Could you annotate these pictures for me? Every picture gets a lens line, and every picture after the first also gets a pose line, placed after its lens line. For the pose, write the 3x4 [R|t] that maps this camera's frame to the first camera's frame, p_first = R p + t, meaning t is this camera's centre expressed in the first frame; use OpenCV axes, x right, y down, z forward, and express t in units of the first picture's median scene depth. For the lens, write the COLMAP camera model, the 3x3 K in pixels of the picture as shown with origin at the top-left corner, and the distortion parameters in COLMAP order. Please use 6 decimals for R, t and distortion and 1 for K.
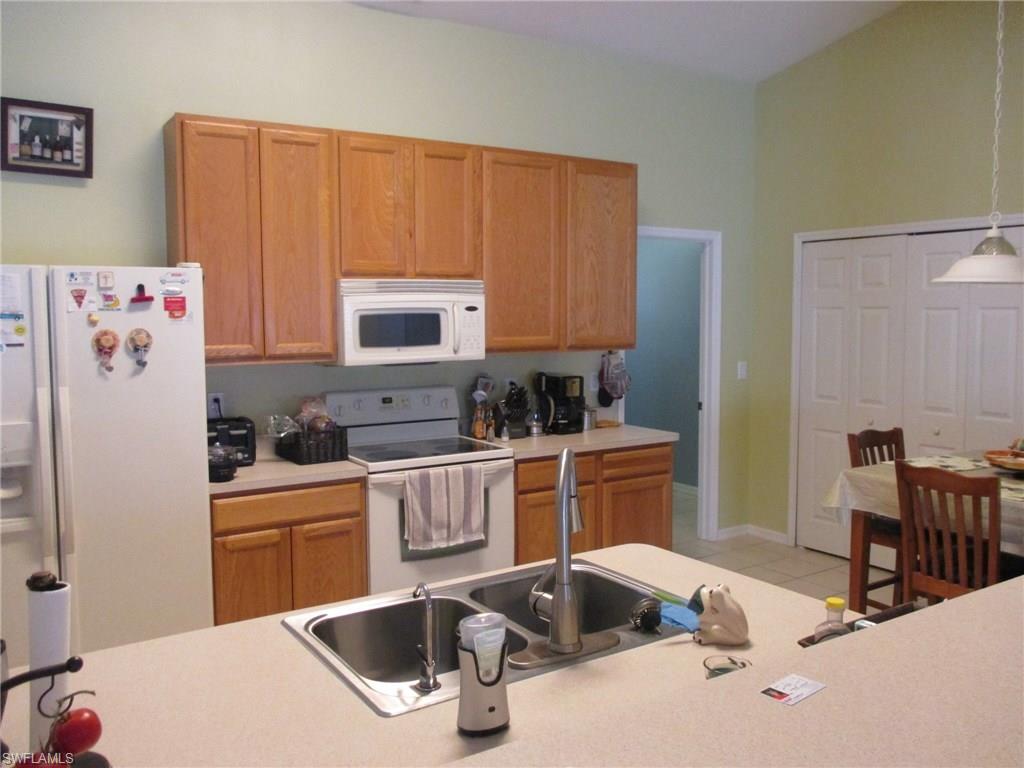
lens RADIAL K [[852.0, 0, 513.0], [0, 852.0, 388.0], [0, 0, 1]] dist [-0.056147, 0.039238]
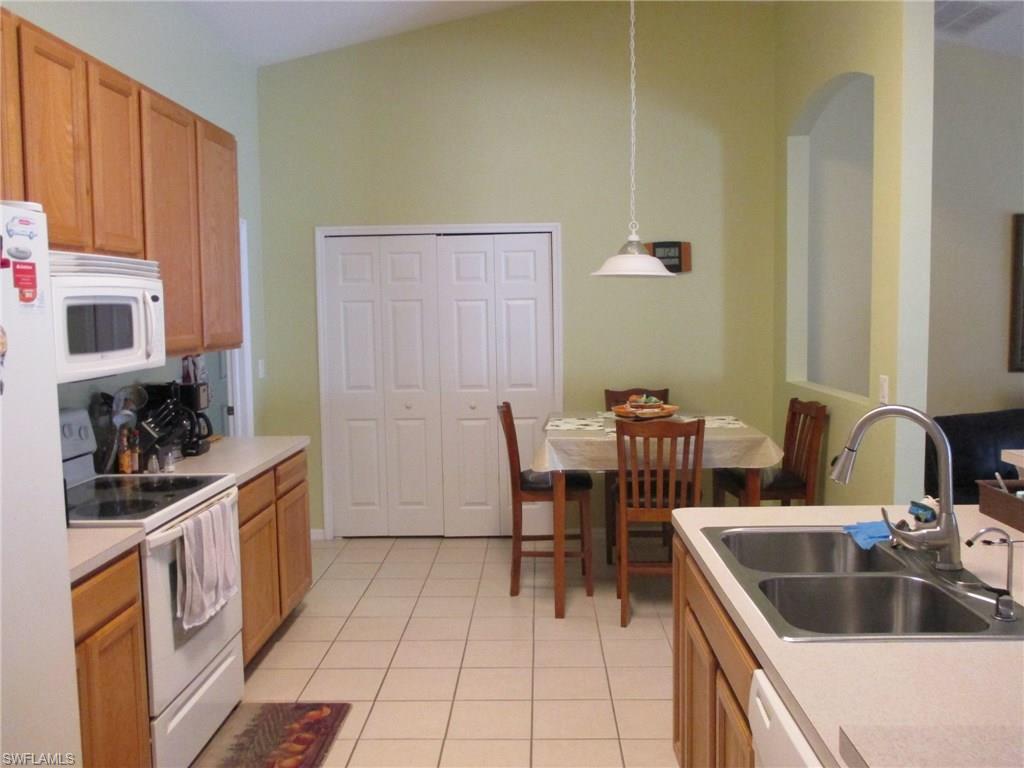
lens RADIAL K [[852.0, 0, 513.1], [0, 852.0, 384.0], [0, 0, 1]] dist [-0.056147, 0.039238]
pose [[0.564529, -0.077353, 0.821781, -0.525100], [0.086892, 0.995636, 0.034026, -0.017133], [-0.820827, 0.052198, 0.568787, 0.348481]]
